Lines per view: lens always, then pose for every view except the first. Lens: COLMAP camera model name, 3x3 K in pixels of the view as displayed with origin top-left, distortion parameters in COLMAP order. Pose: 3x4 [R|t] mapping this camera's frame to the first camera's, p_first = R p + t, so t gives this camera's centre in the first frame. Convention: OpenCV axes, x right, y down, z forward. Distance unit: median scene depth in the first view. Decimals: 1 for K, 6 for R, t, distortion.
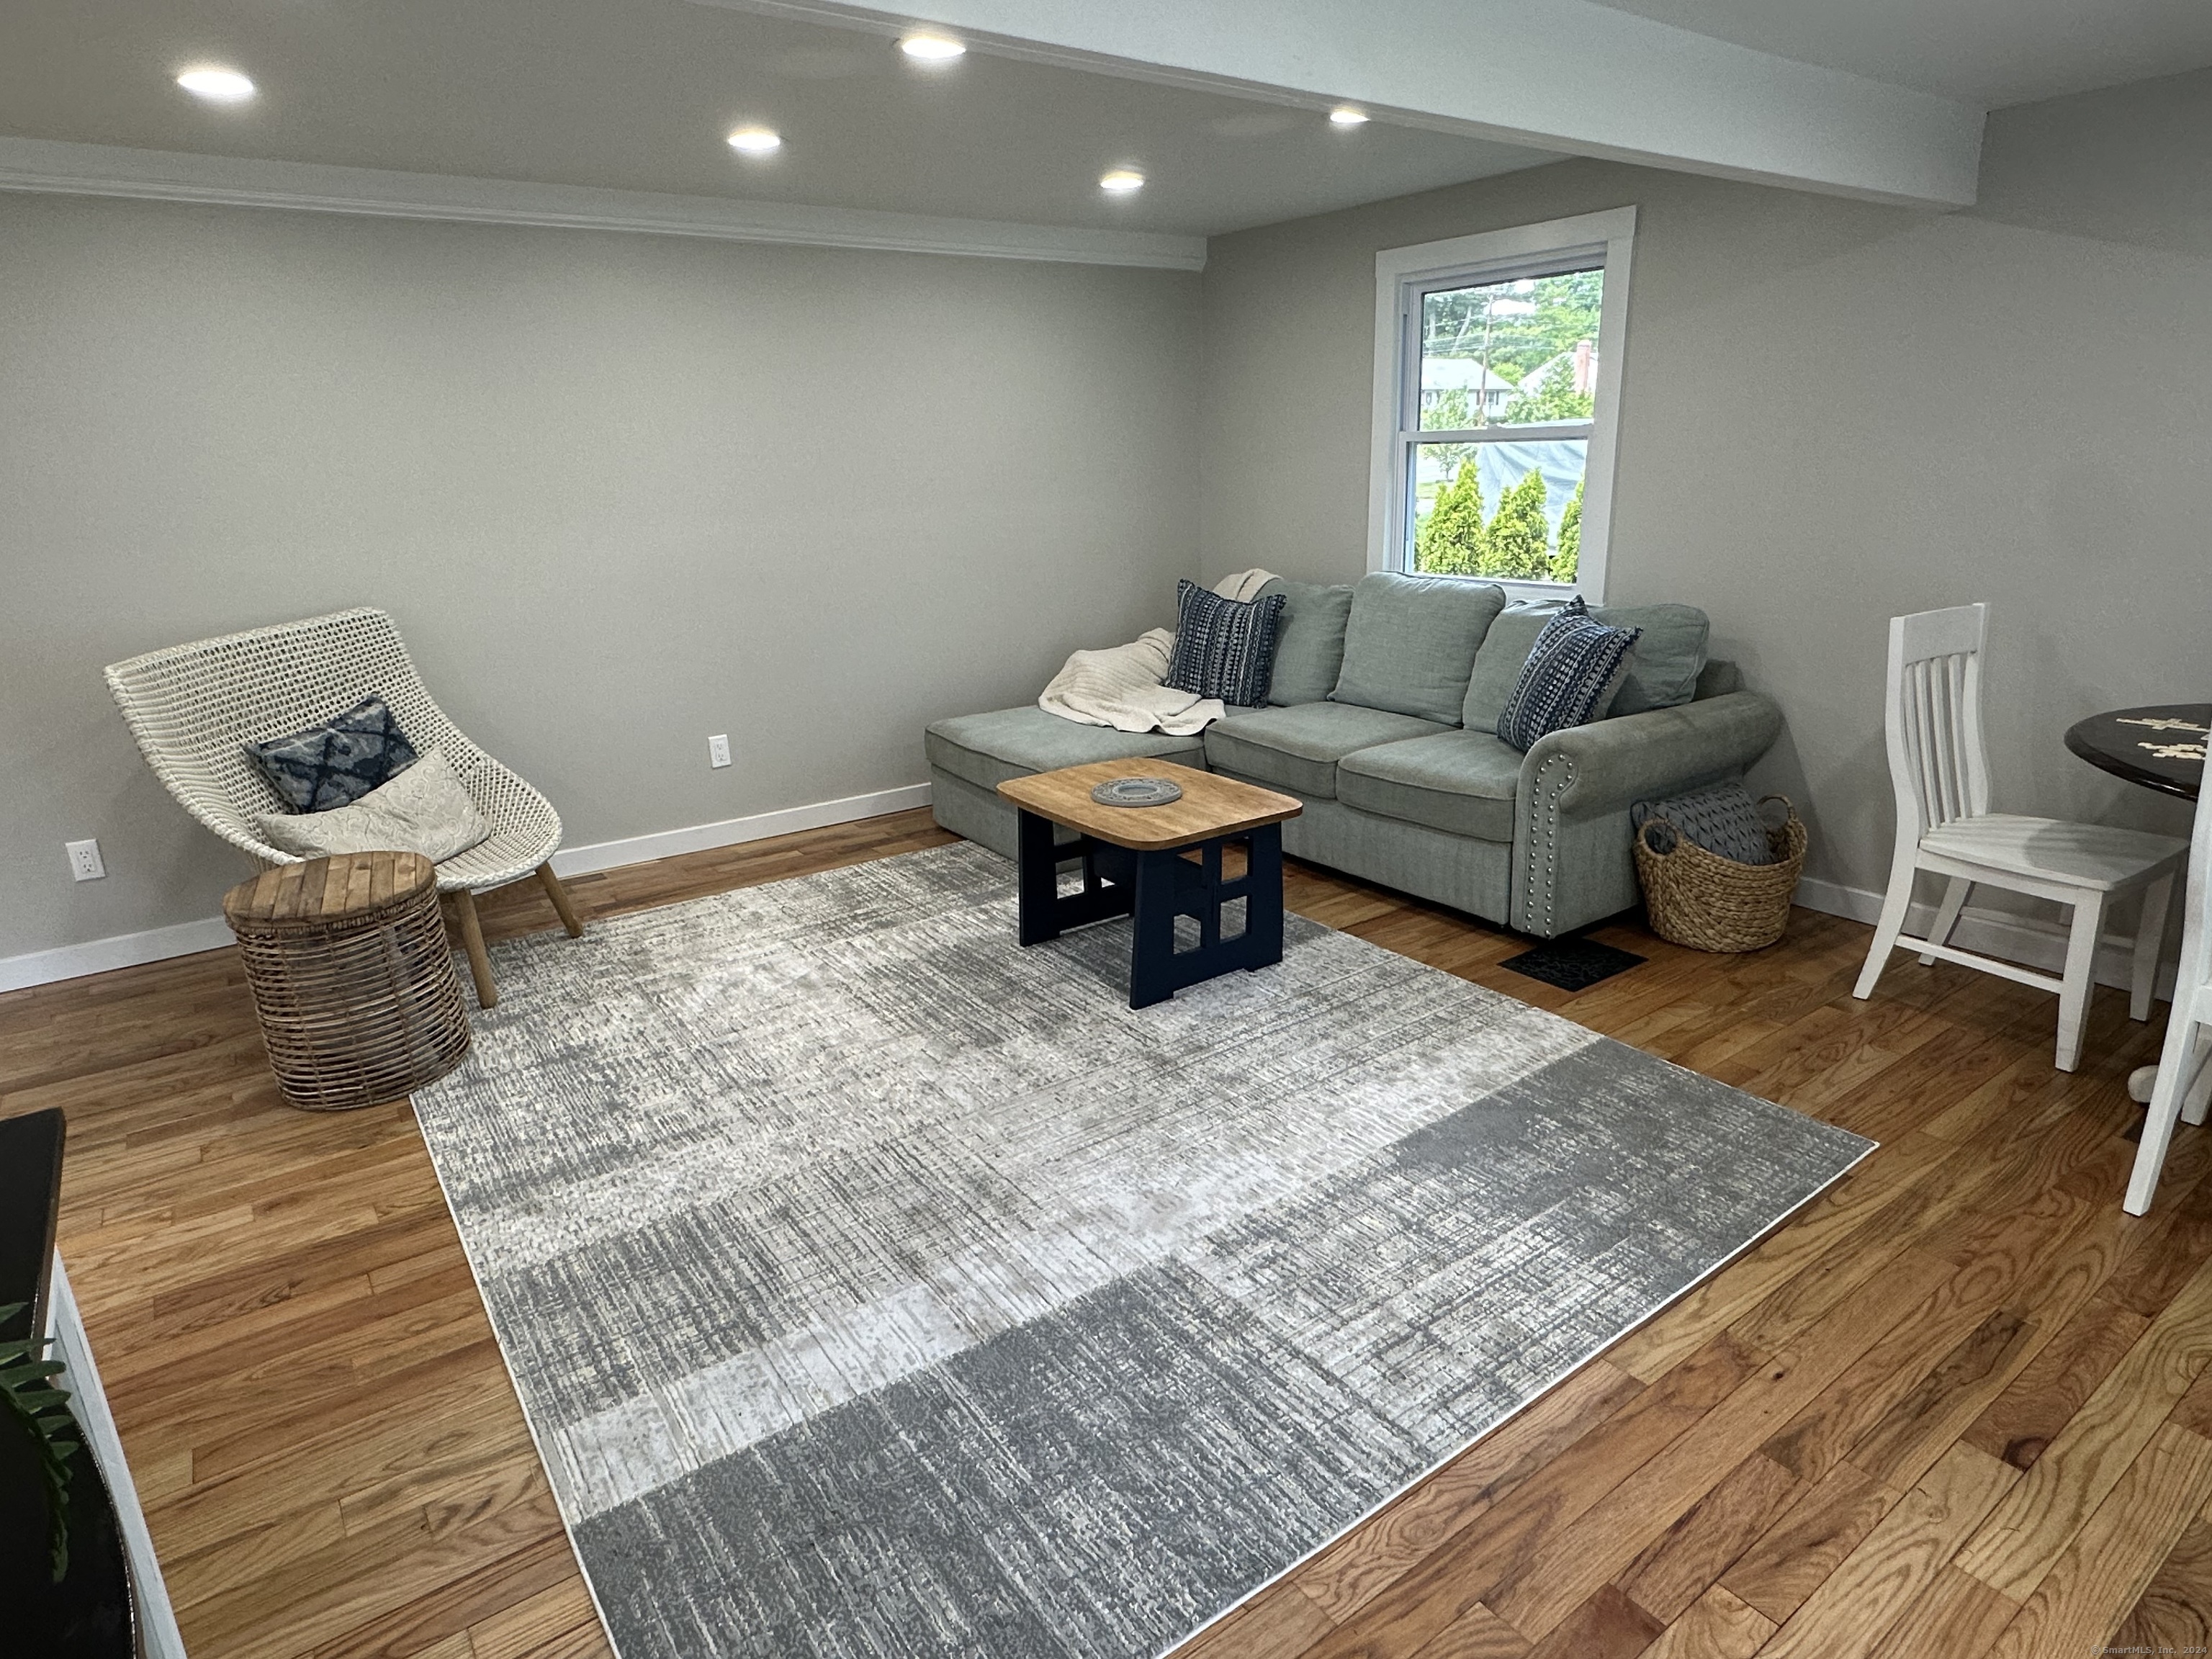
lens RADIAL K [[1270.7, 0, 1106.0], [0, 1270.7, 829.5], [0, 0, 1]] dist [-0.004523, 0.001457]
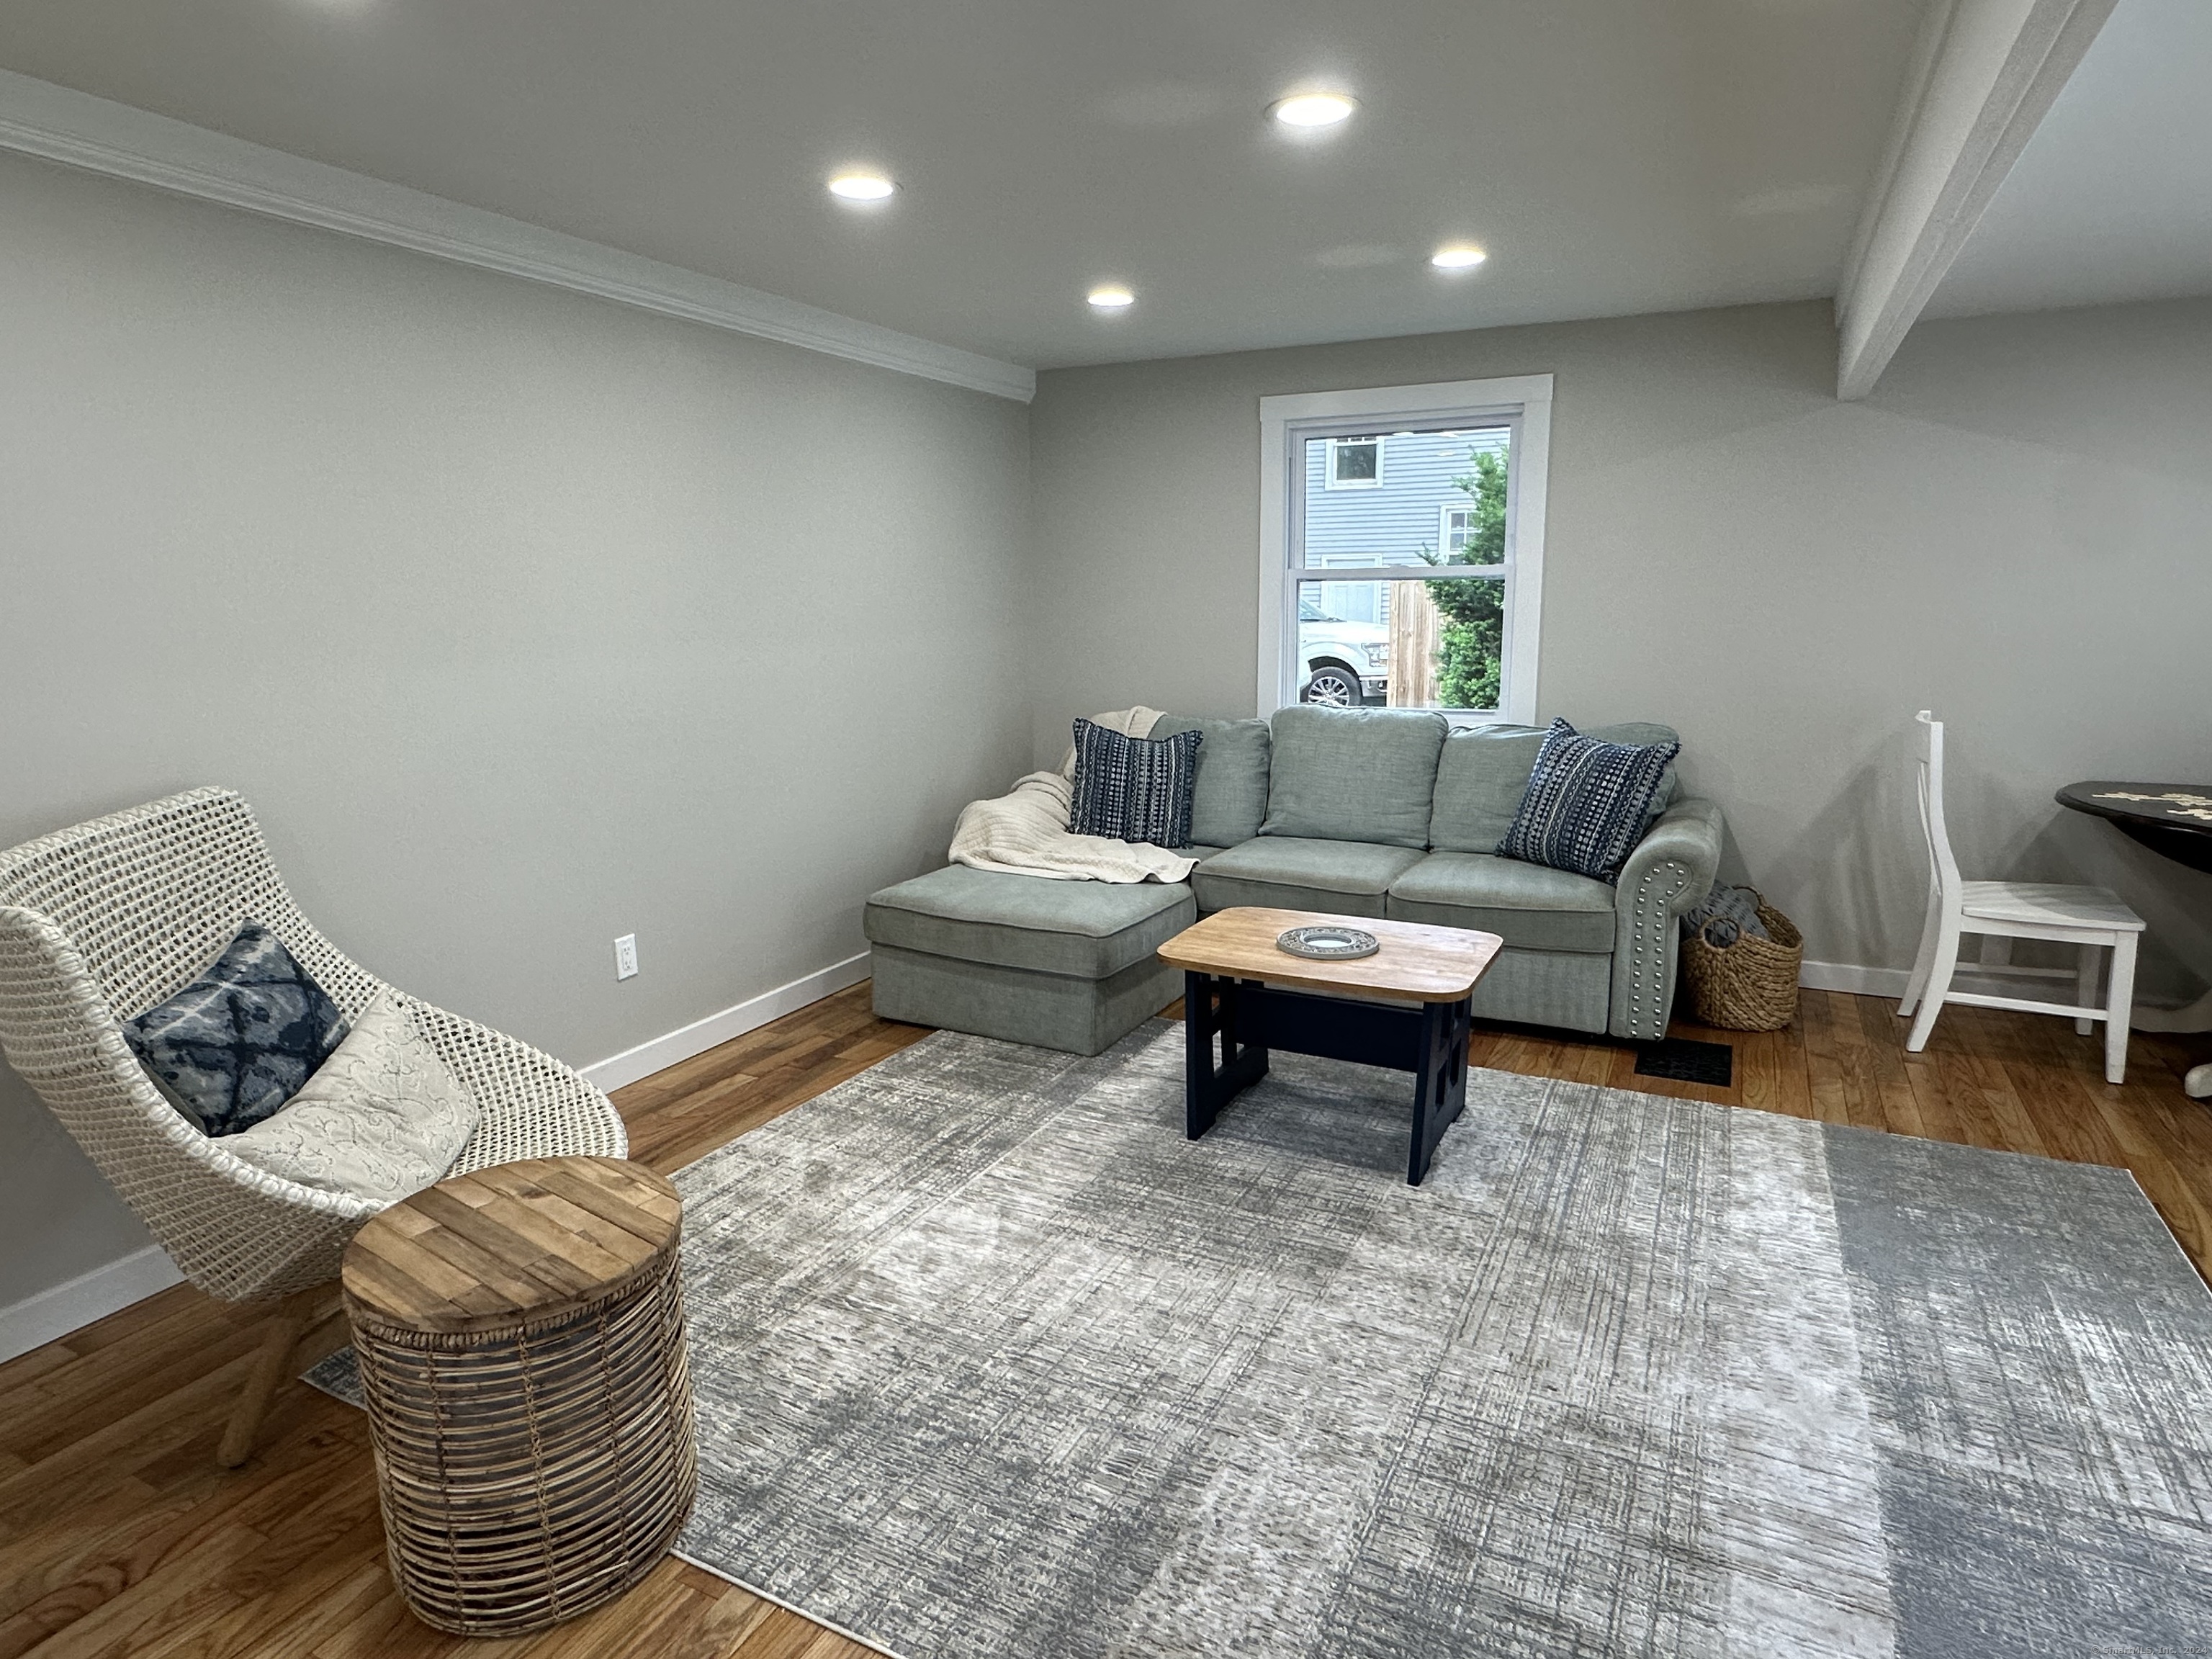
lens RADIAL K [[1270.7, 0, 1106.0], [0, 1270.7, 829.5], [0, 0, 1]] dist [-0.004523, 0.001457]
pose [[0.886315, -0.067273, 0.458170, -0.514156], [0.119495, 0.989109, -0.085929, -0.049512], [-0.447400, 0.130909, 0.884701, 0.259927]]
